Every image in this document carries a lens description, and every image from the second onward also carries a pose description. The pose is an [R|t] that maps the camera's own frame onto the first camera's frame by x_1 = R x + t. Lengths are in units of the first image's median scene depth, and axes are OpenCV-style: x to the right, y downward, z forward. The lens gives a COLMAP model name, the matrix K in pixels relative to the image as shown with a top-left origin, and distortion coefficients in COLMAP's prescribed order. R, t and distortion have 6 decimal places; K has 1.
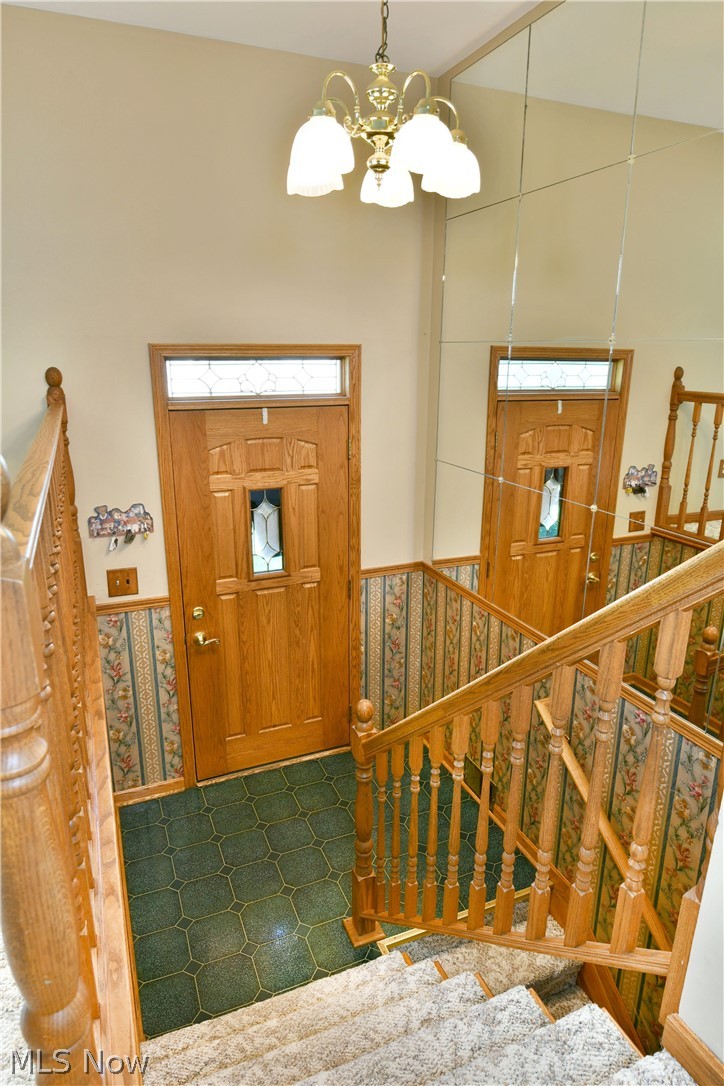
lens RADIAL K [[662.6, 0, 346.9], [0, 662.6, 545.9], [0, 0, 1]] dist [-0.010229, -0.008571]
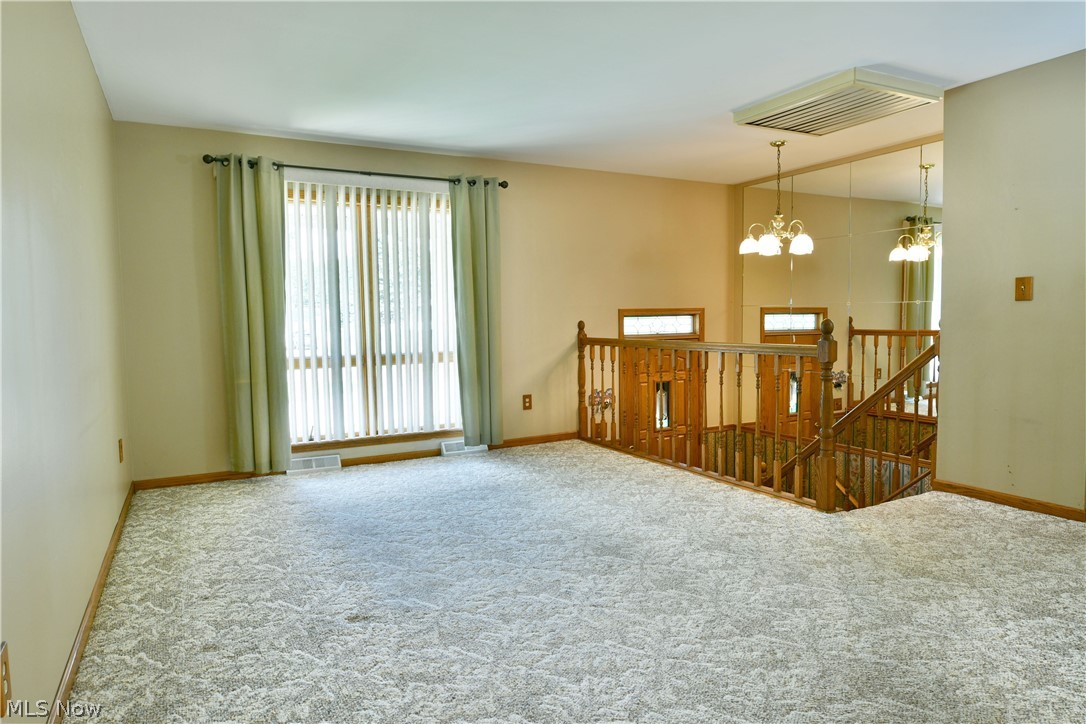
lens RADIAL K [[662.6, 0, 539.8], [0, 662.6, 364.8], [0, 0, 1]] dist [-0.010229, -0.008571]
pose [[0.995180, -0.030394, 0.093236, -0.641728], [0.050069, 0.974978, -0.216589, 0.257512], [-0.084320, 0.220213, 0.971801, -0.817867]]
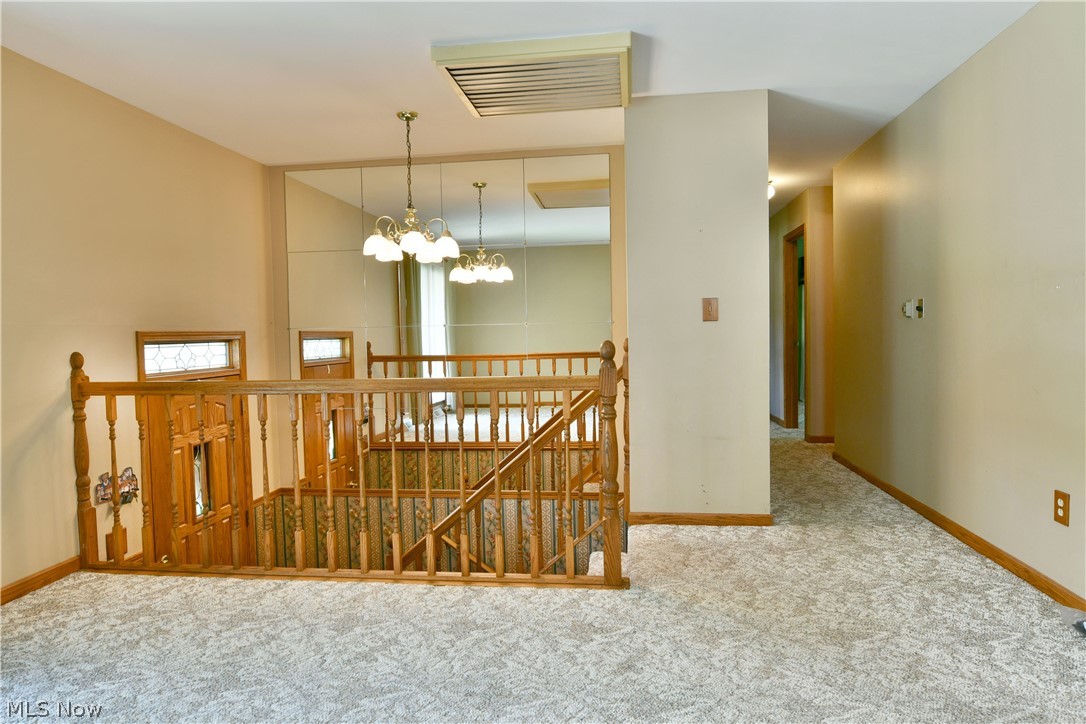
lens RADIAL K [[662.6, 0, 548.7], [0, 662.6, 354.5], [0, 0, 1]] dist [-0.010229, -0.008571]
pose [[0.500658, -0.048692, 0.864275, -0.843404], [0.274075, 0.955969, -0.104909, 0.061351], [-0.821112, 0.289400, 0.491958, -0.185360]]
